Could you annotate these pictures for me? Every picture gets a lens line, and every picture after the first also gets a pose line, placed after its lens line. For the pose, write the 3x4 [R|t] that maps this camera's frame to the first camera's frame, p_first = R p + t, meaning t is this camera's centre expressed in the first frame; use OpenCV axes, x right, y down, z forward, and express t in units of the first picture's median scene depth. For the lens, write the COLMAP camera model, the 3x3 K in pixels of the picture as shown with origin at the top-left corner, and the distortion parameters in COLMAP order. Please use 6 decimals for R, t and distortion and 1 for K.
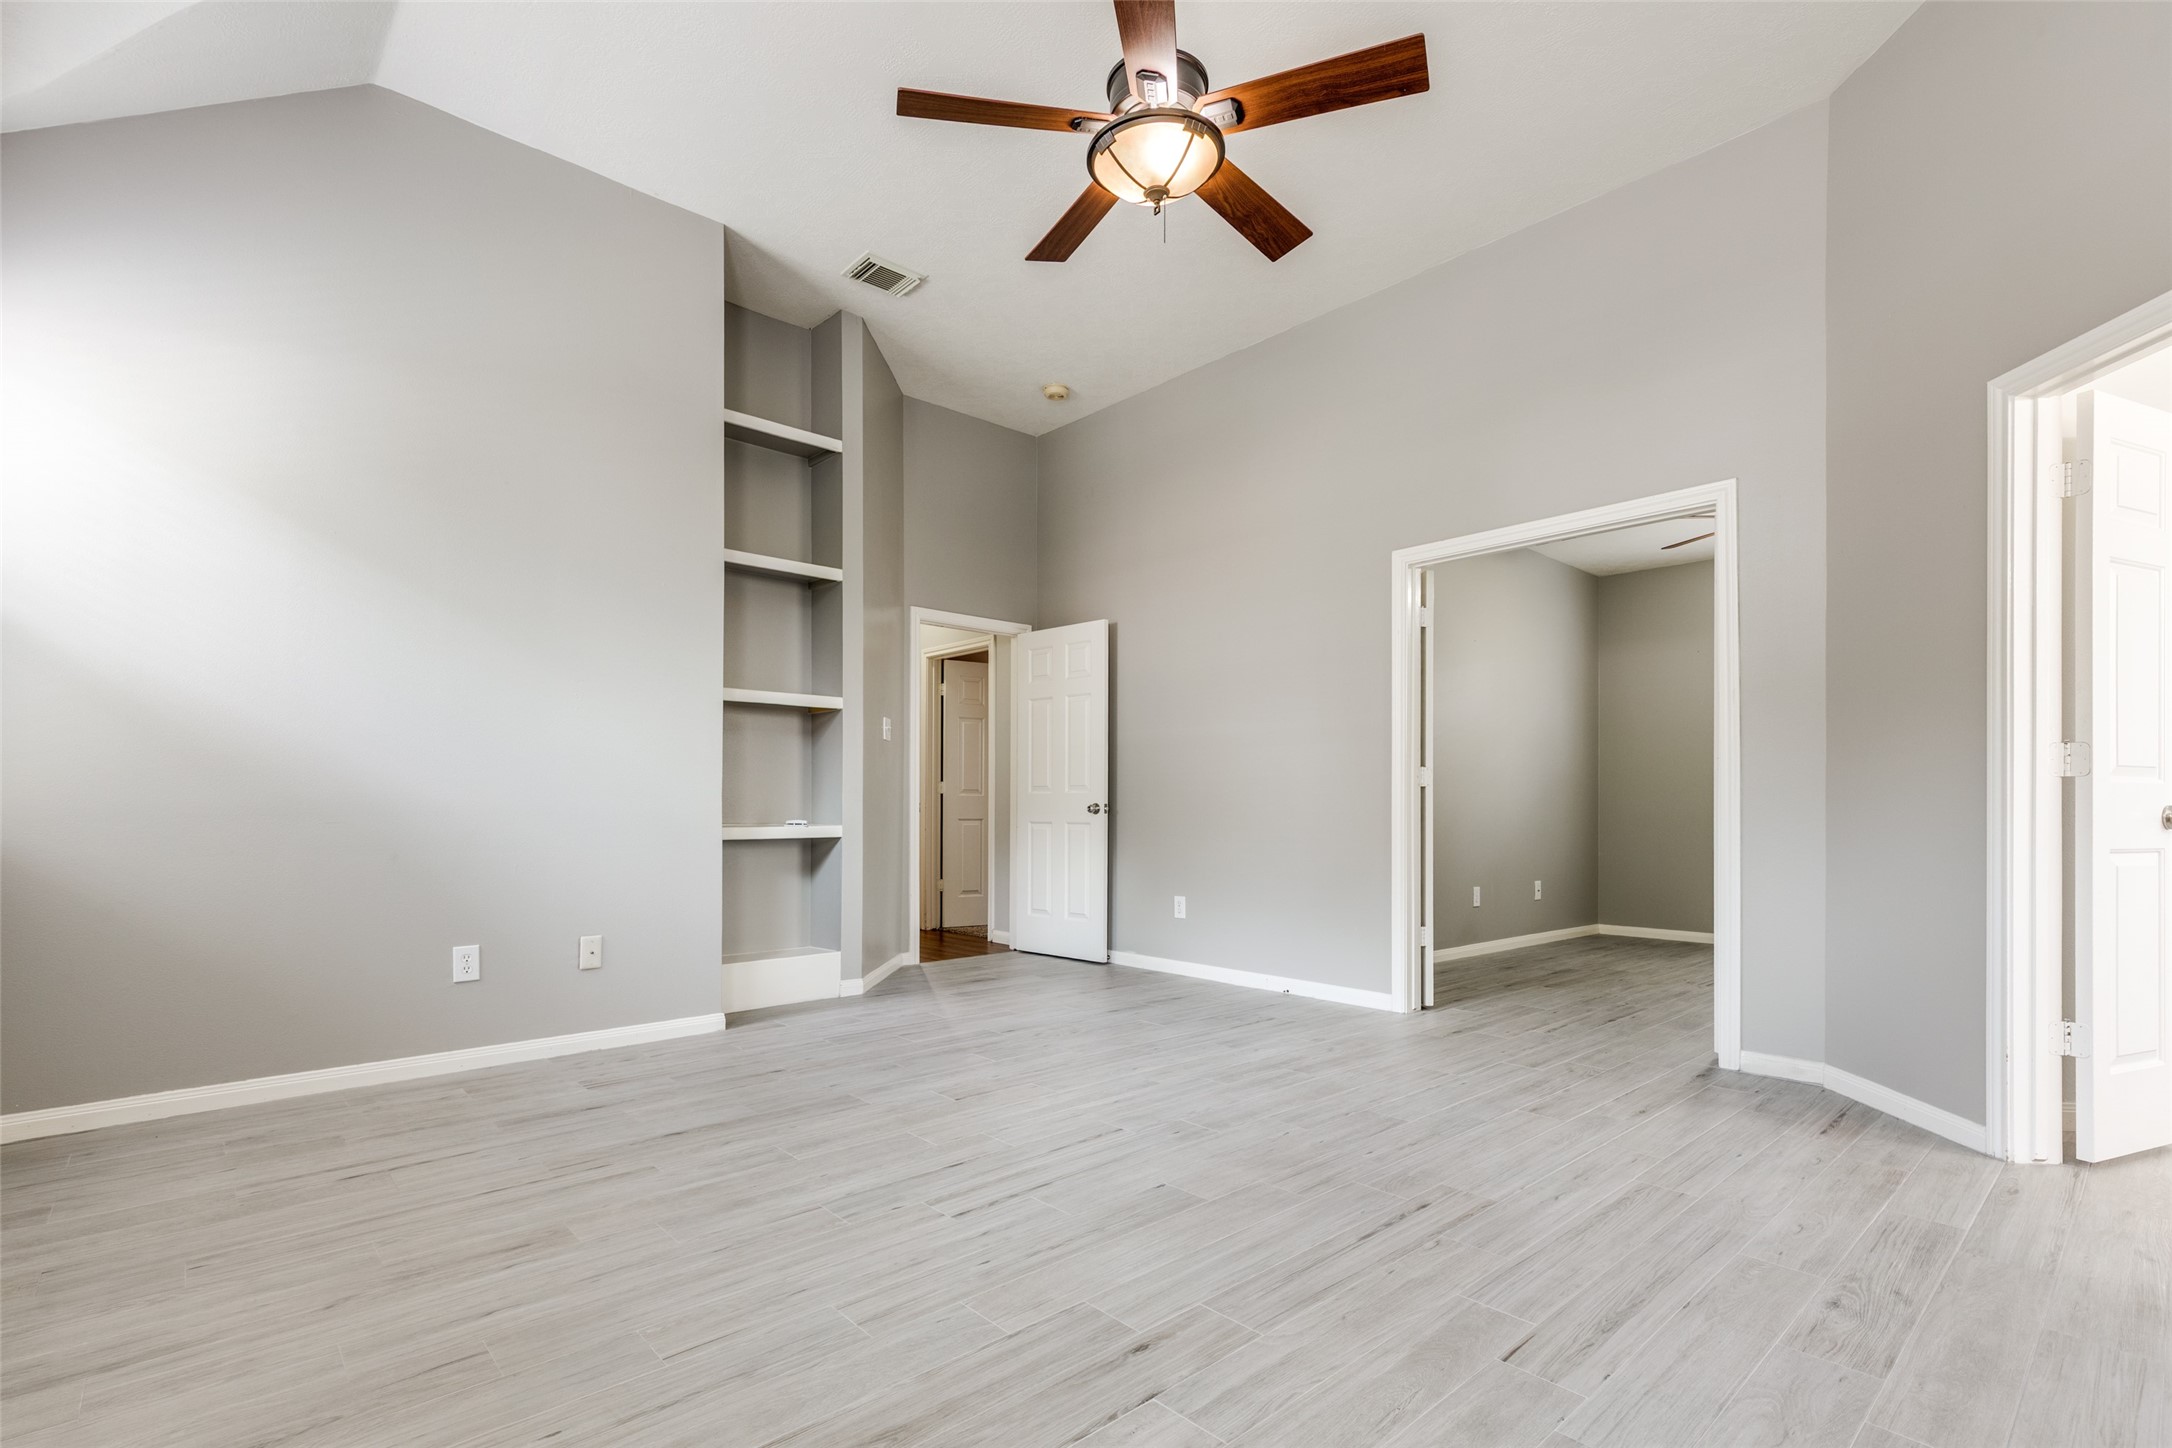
lens RADIAL K [[998.2, 0, 1079.4], [0, 998.2, 801.3], [0, 0, 1]] dist [-0.003764, -0.001142]
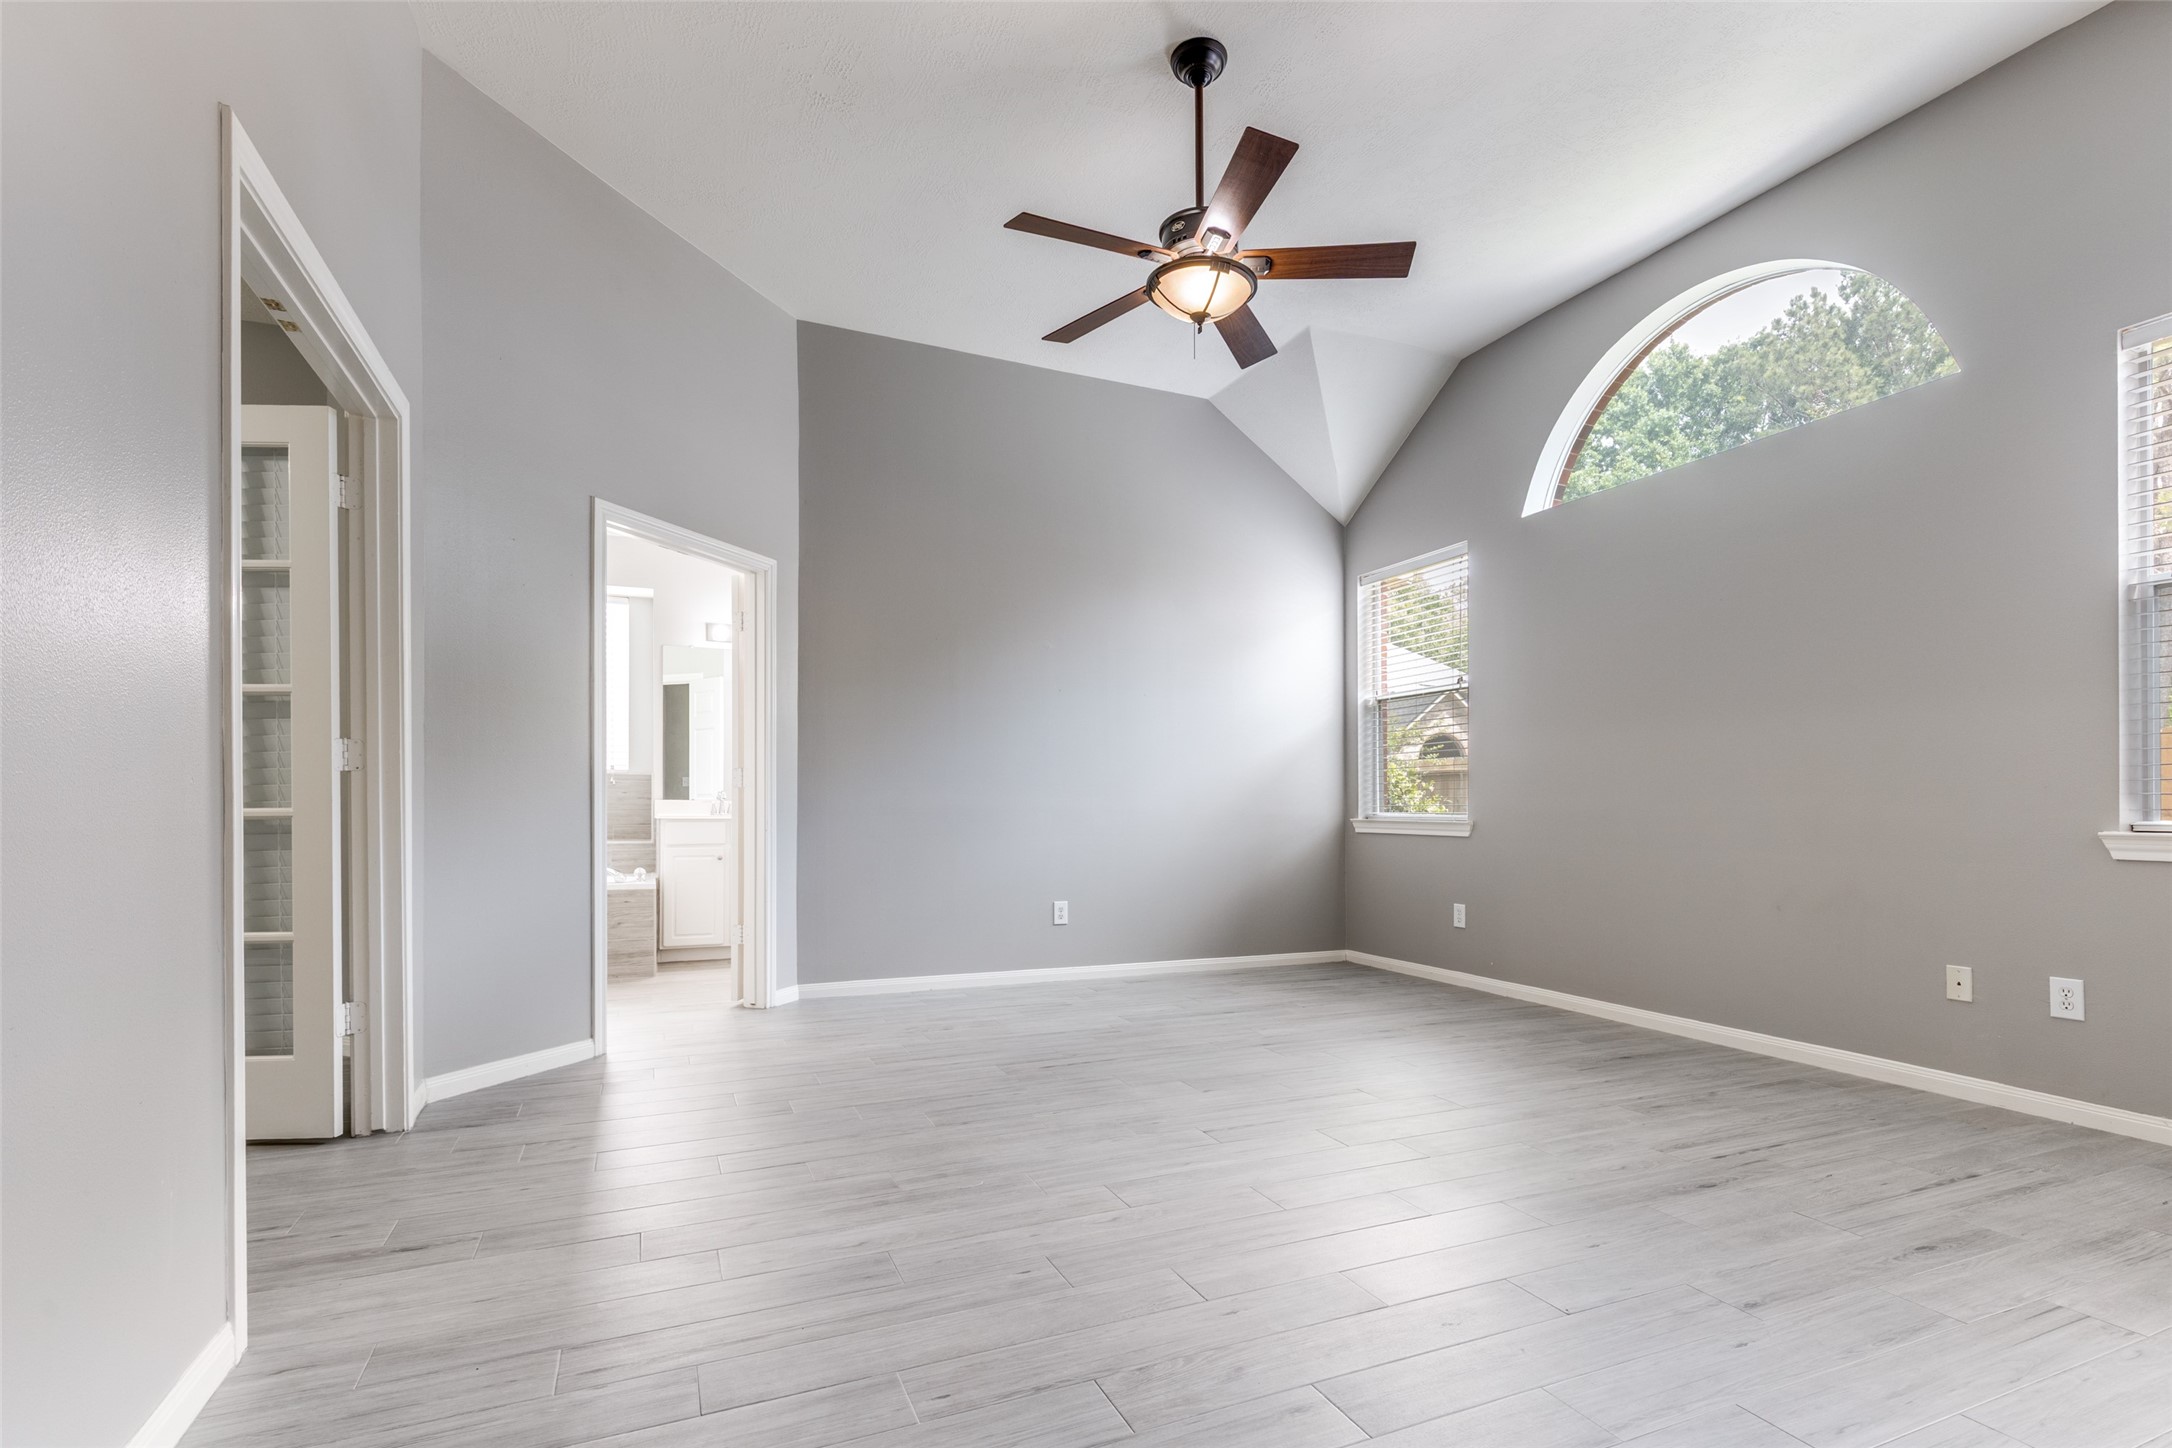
lens RADIAL K [[998.2, 0, 1079.4], [0, 998.2, 801.3], [0, 0, 1]] dist [-0.003764, -0.001142]
pose [[-0.948827, -0.004965, 0.315757, -0.177670], [-0.008029, 0.999932, -0.008402, 0.005759], [-0.315694, -0.010507, -0.948803, 2.307765]]
